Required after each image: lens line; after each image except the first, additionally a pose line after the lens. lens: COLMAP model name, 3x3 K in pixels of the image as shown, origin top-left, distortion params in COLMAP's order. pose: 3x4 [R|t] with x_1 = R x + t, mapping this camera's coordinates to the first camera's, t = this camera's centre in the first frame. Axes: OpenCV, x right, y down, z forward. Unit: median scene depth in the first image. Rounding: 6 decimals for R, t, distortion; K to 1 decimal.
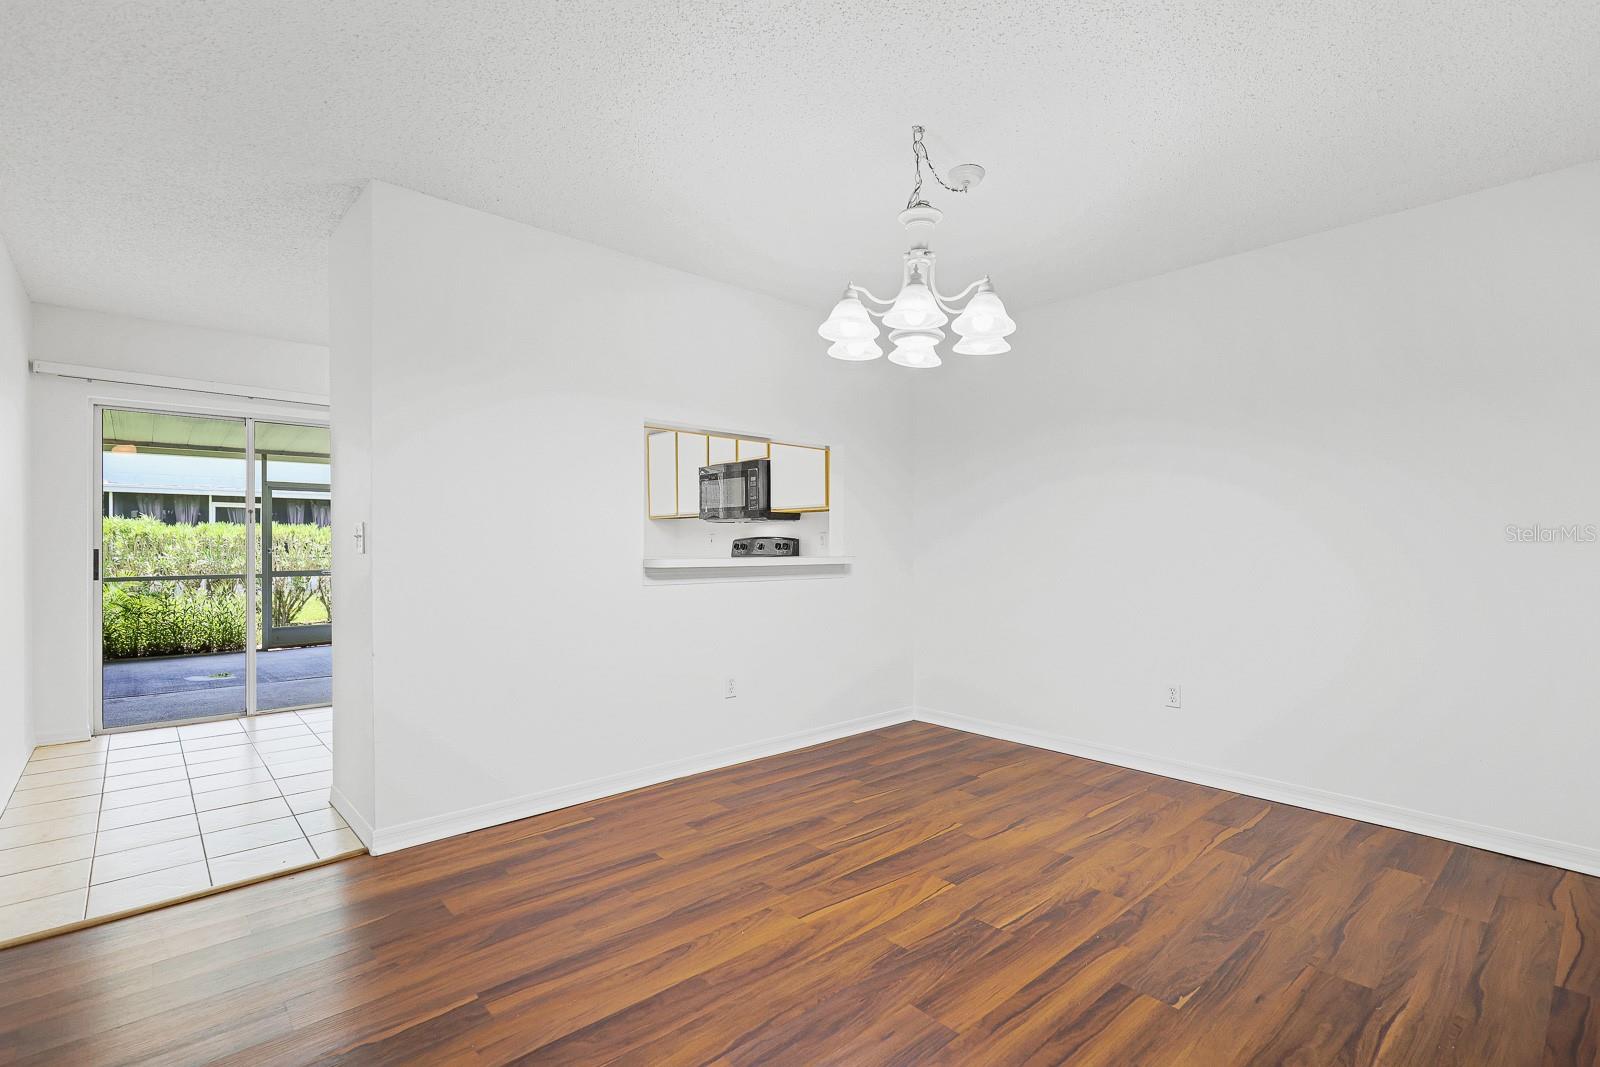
lens RADIAL K [[738.2, 0, 800.0], [0, 738.2, 533.5], [0, 0, 1]] dist [-0.001346, -0.000112]
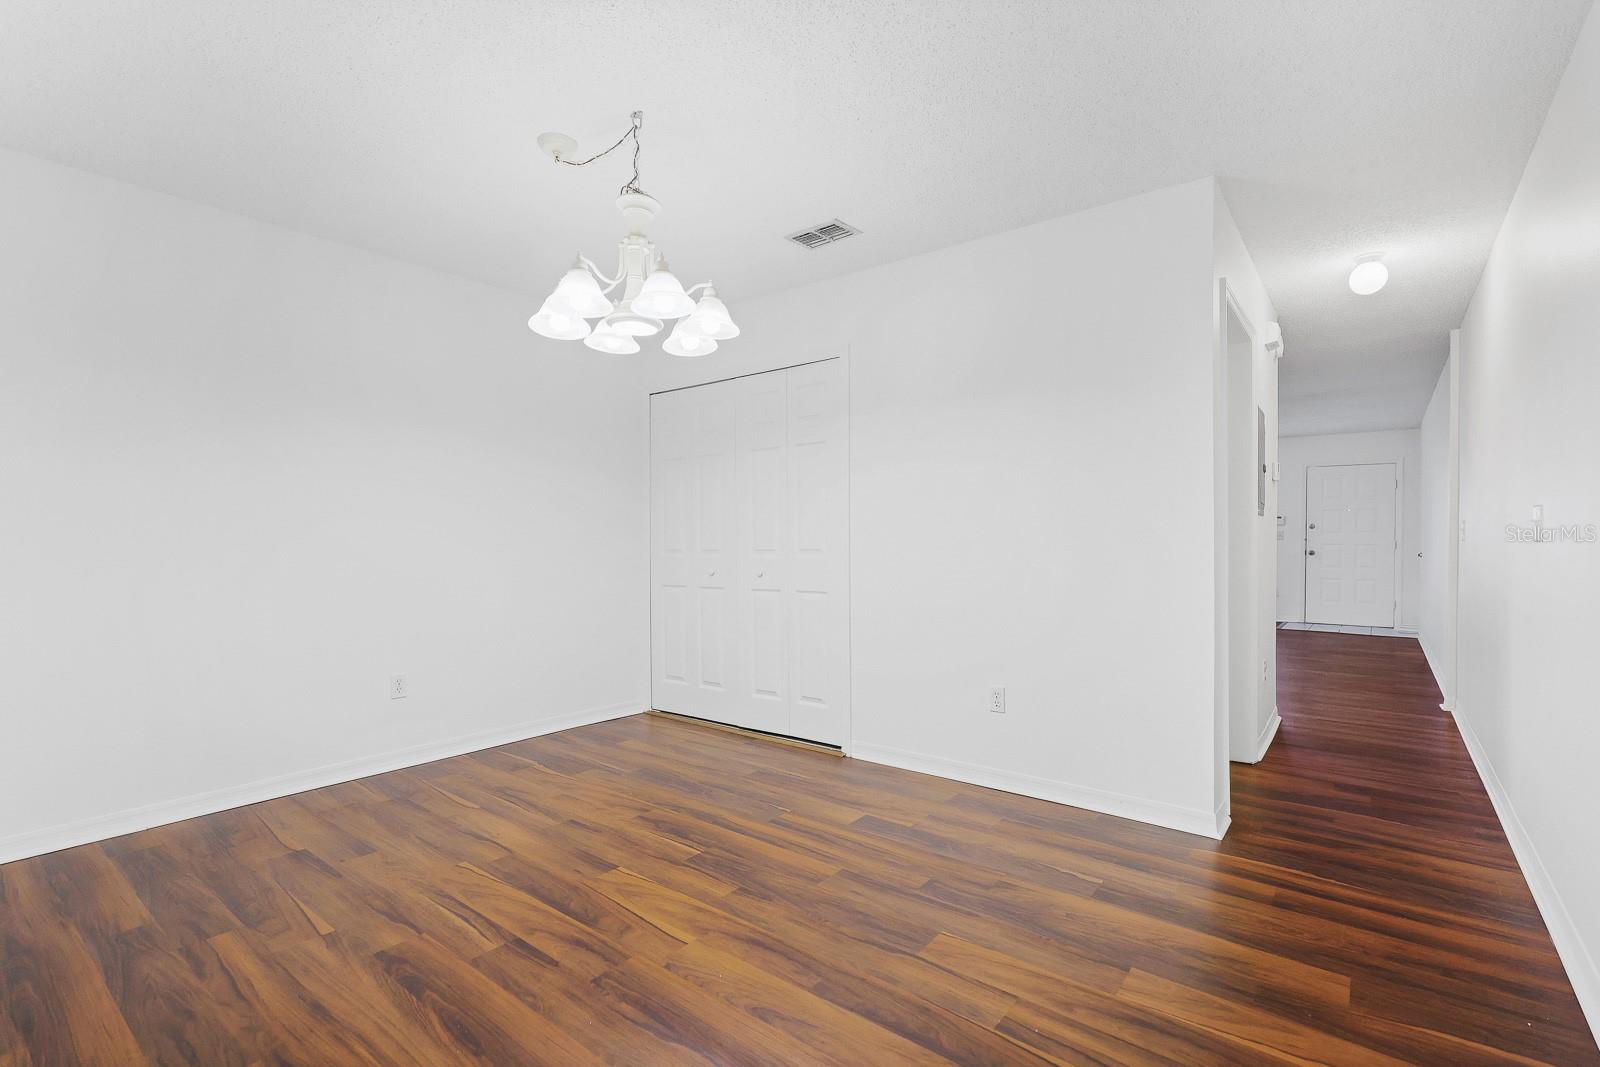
lens RADIAL K [[732.6, 0, 800.0], [0, 732.6, 533.5], [0, 0, 1]] dist [0.000858, 0.000315]
pose [[-0.170374, 0.003209, 0.985374, -0.779746], [-0.012922, 0.999901, -0.005491, 0.011285], [-0.985295, -0.013669, -0.170316, 0.861562]]
